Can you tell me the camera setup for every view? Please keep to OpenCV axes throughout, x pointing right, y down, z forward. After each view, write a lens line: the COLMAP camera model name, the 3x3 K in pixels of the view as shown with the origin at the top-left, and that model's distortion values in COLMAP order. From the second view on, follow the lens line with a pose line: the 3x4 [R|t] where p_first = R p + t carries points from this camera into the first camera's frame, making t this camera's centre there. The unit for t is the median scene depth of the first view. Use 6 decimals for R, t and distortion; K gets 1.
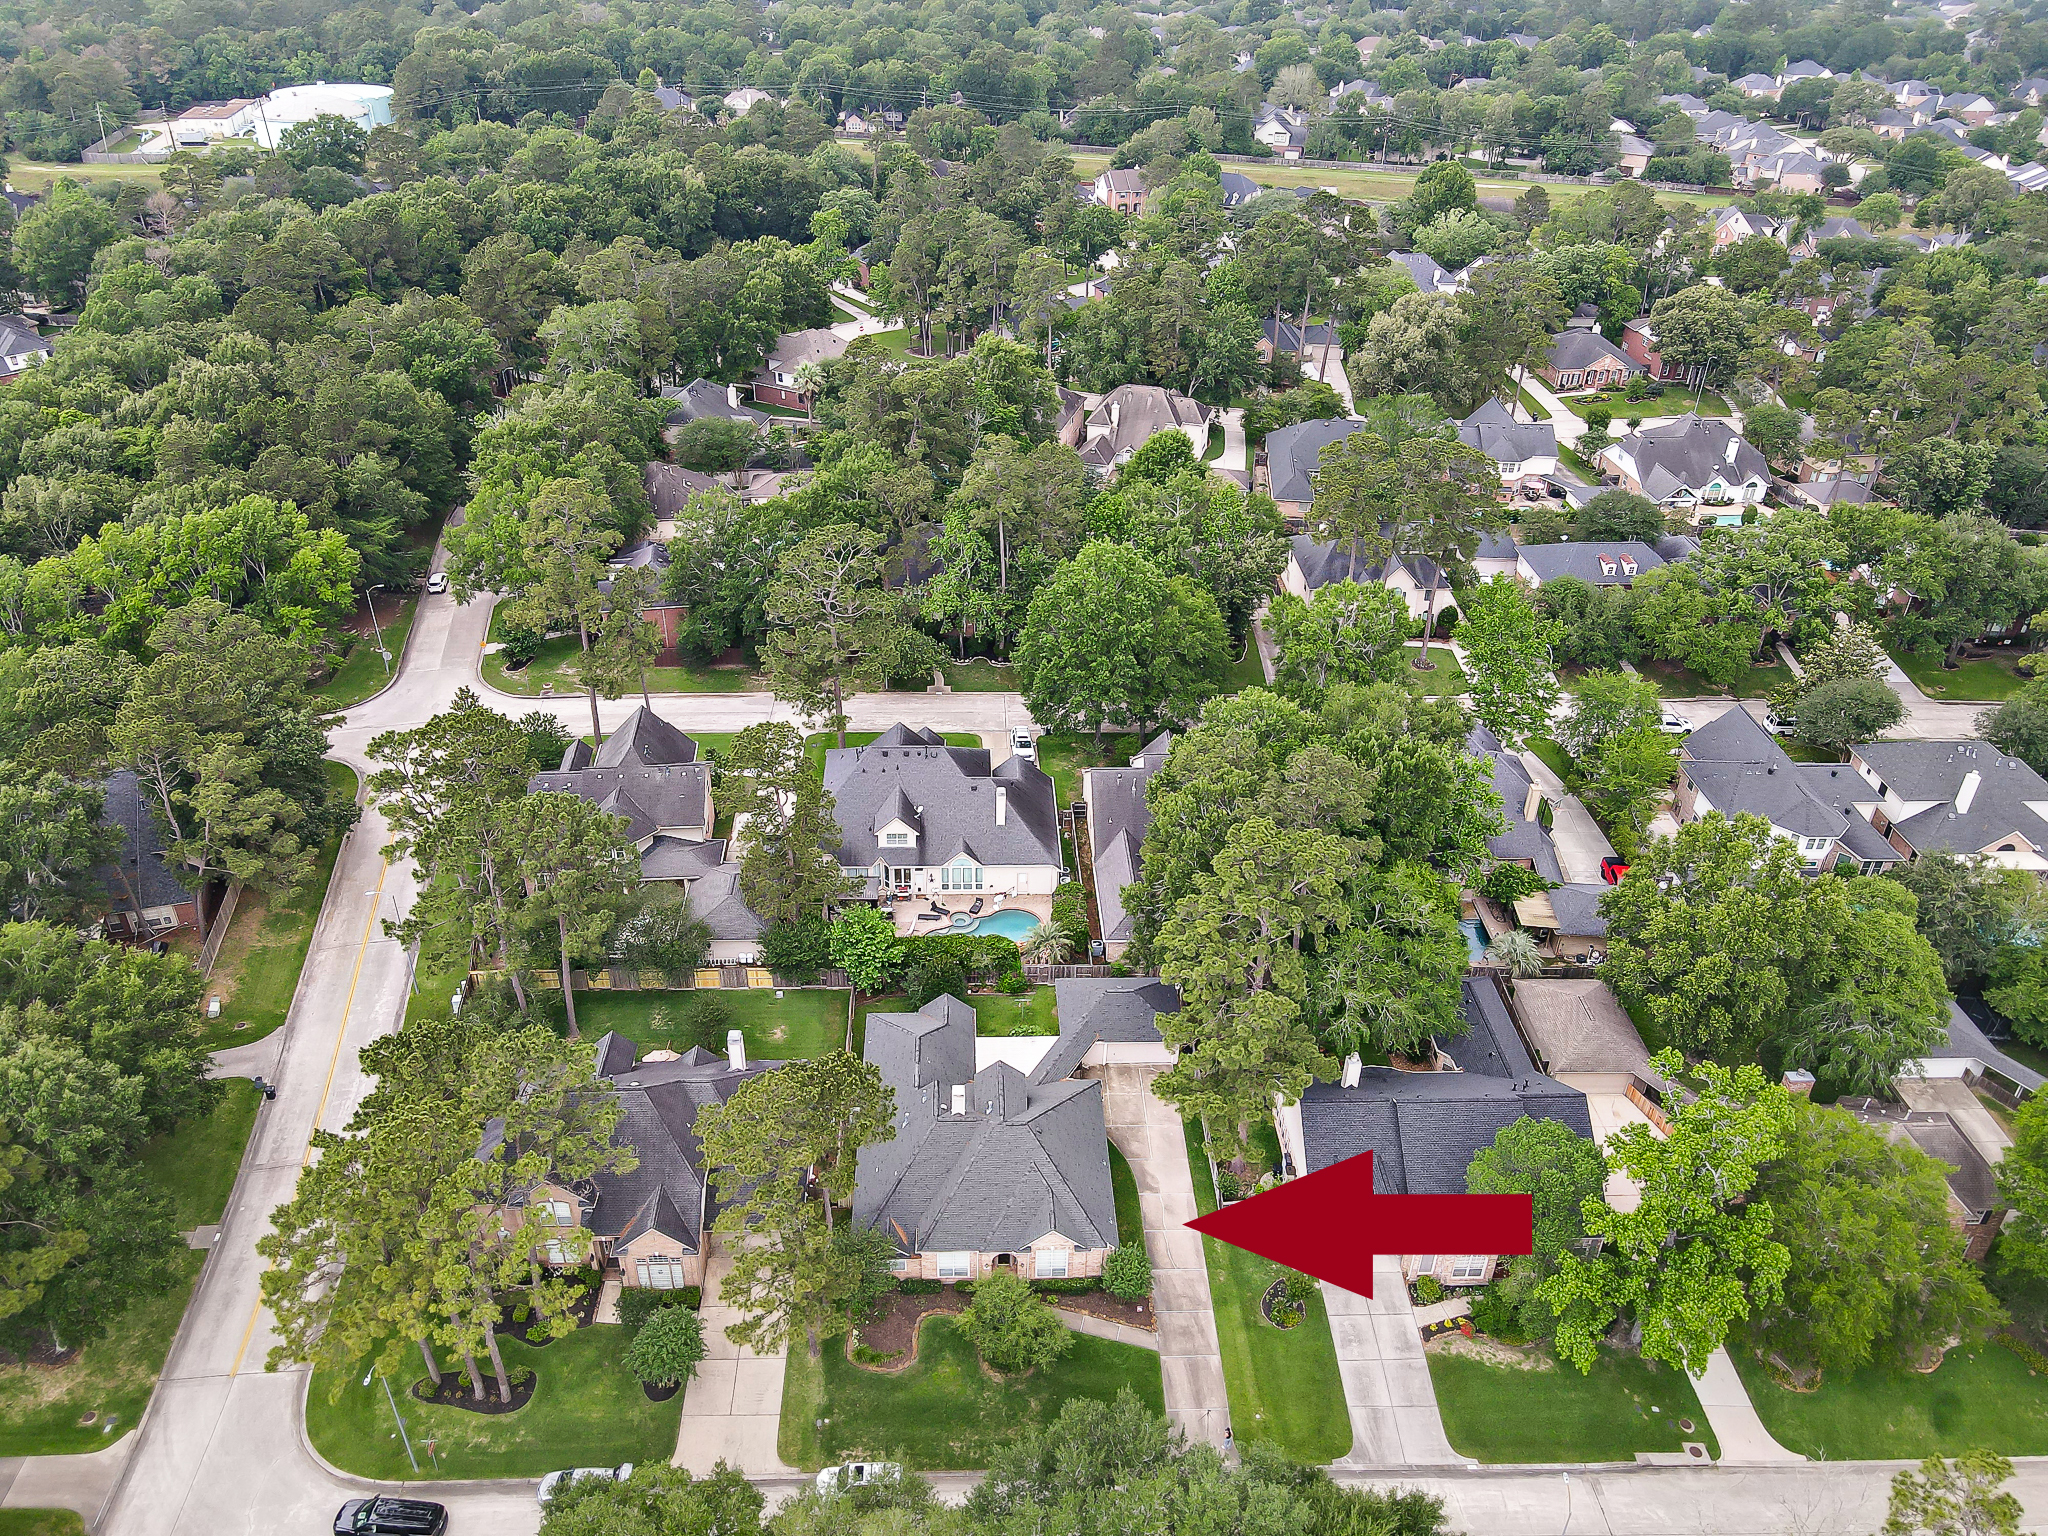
lens RADIAL K [[1523.3, 0, 1024.0], [0, 1523.3, 768.0], [0, 0, 1]] dist [-0.006497, 0.039237]
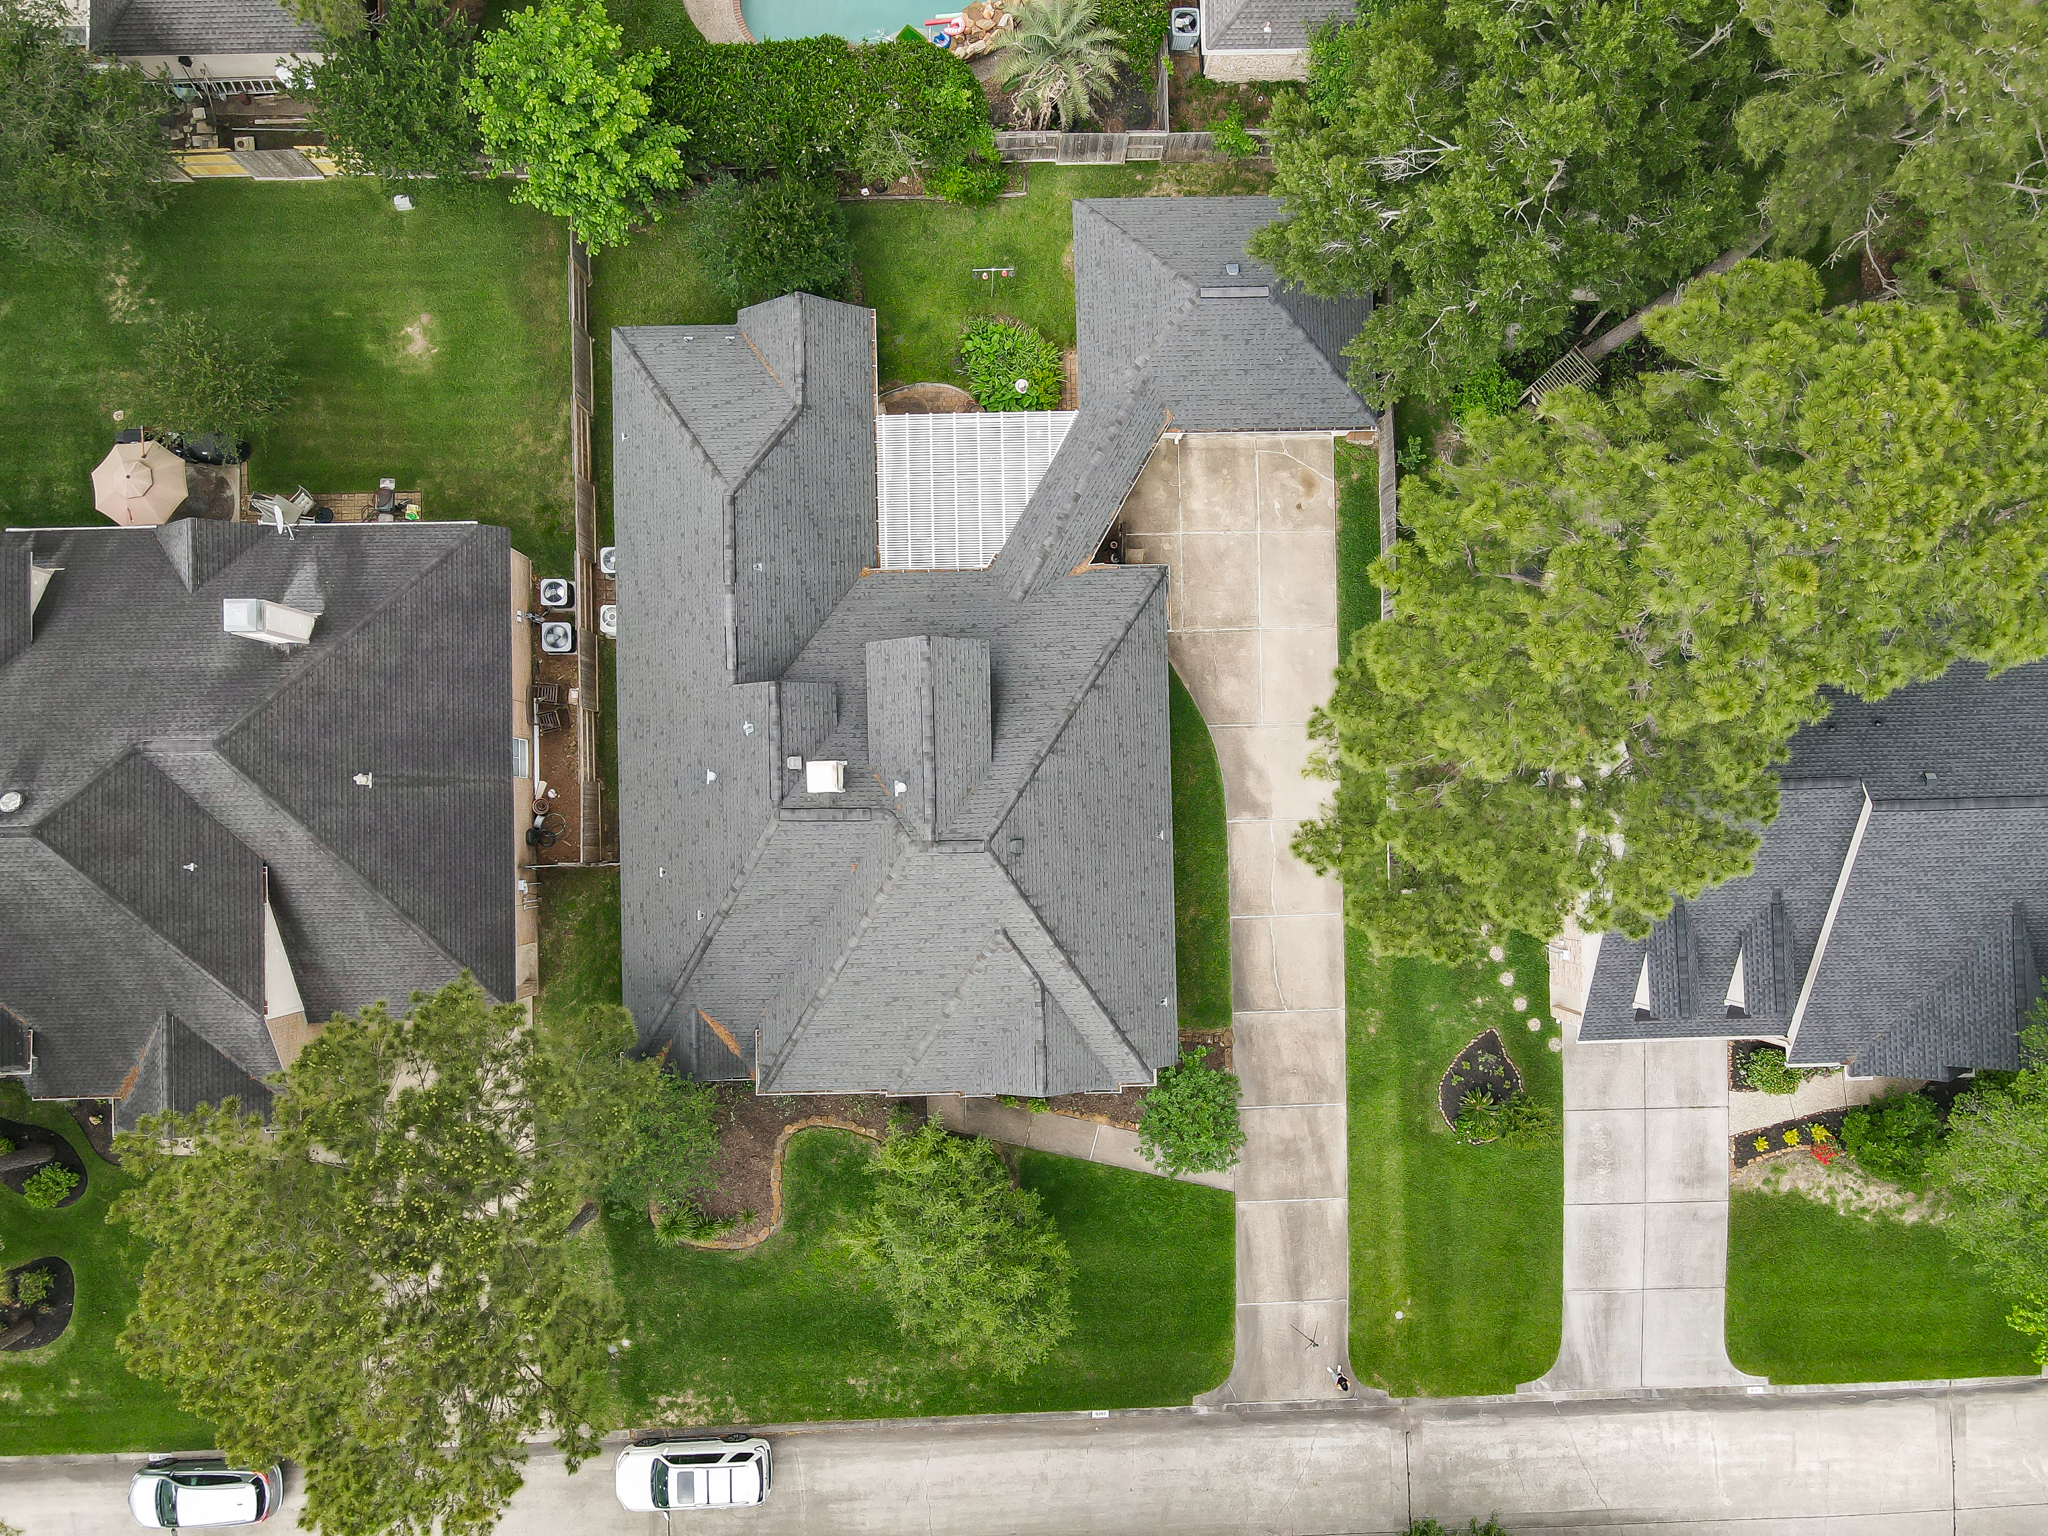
lens RADIAL K [[1523.3, 0, 1024.0], [0, 1523.3, 768.0], [0, 0, 1]] dist [-0.006497, 0.039237]
pose [[0.999882, 0.015260, -0.001571, 0.012931], [-0.007035, 0.547089, 0.837045, -0.143773], [0.013633, -0.836935, 0.547132, 0.818604]]
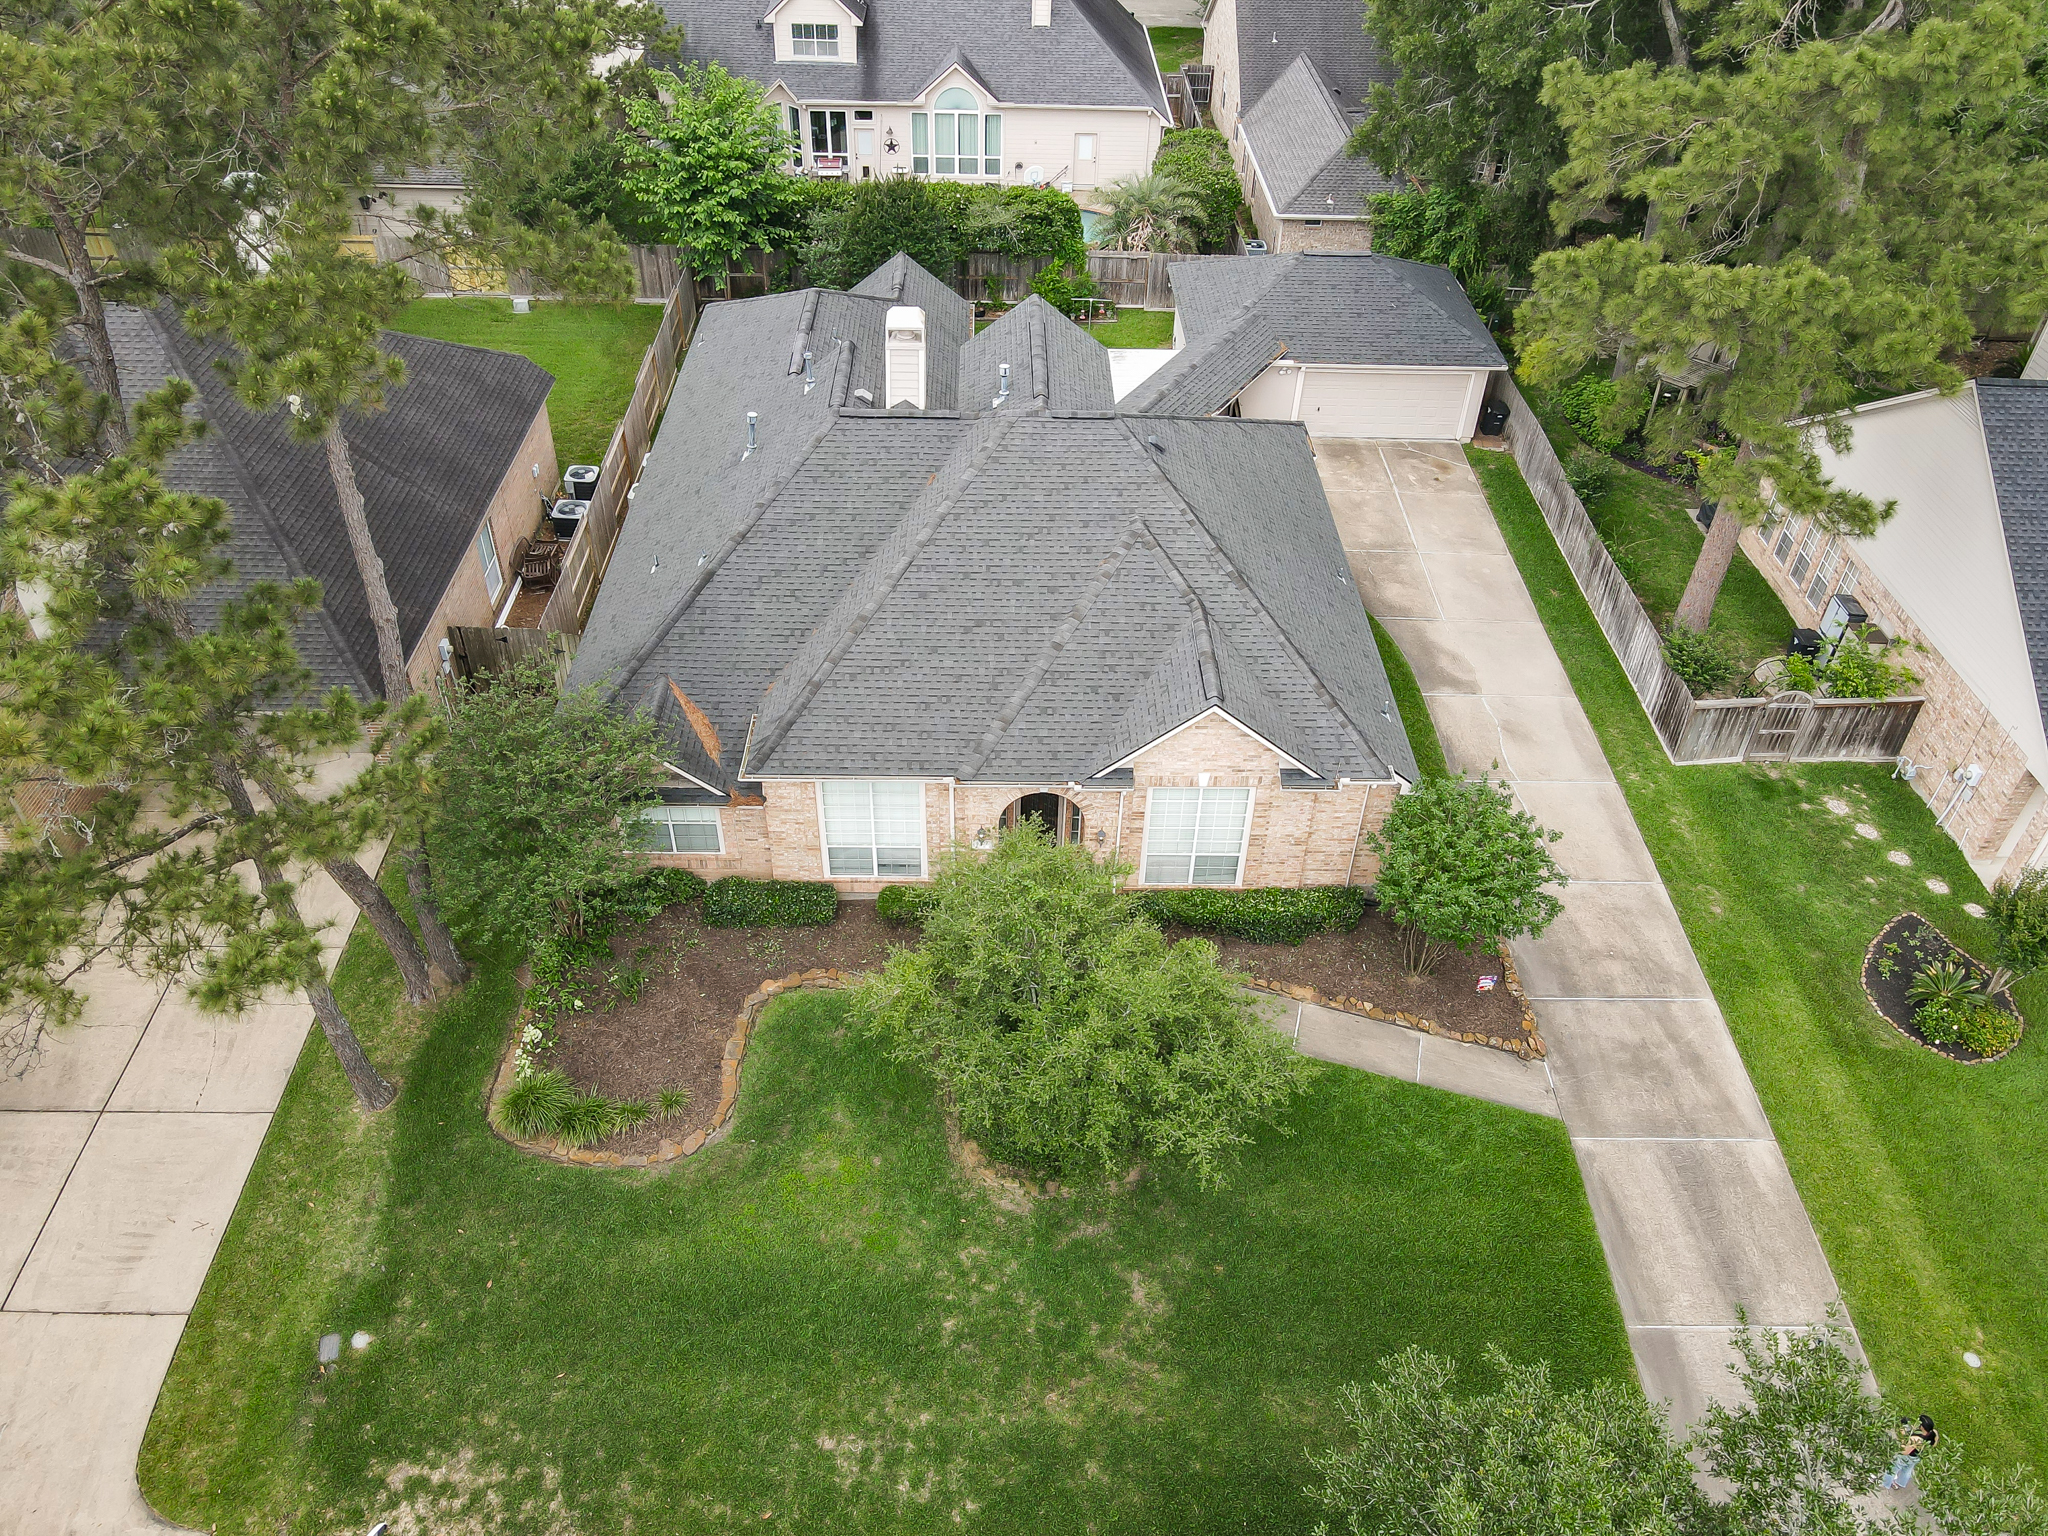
lens RADIAL K [[1523.3, 0, 1024.0], [0, 1523.3, 768.0], [0, 0, 1]] dist [-0.006497, 0.039237]
pose [[0.999656, 0.020804, -0.015986, -0.011681], [-0.018477, 0.990808, 0.134006, 0.274345], [0.018627, -0.133665, 0.990852, 0.706423]]
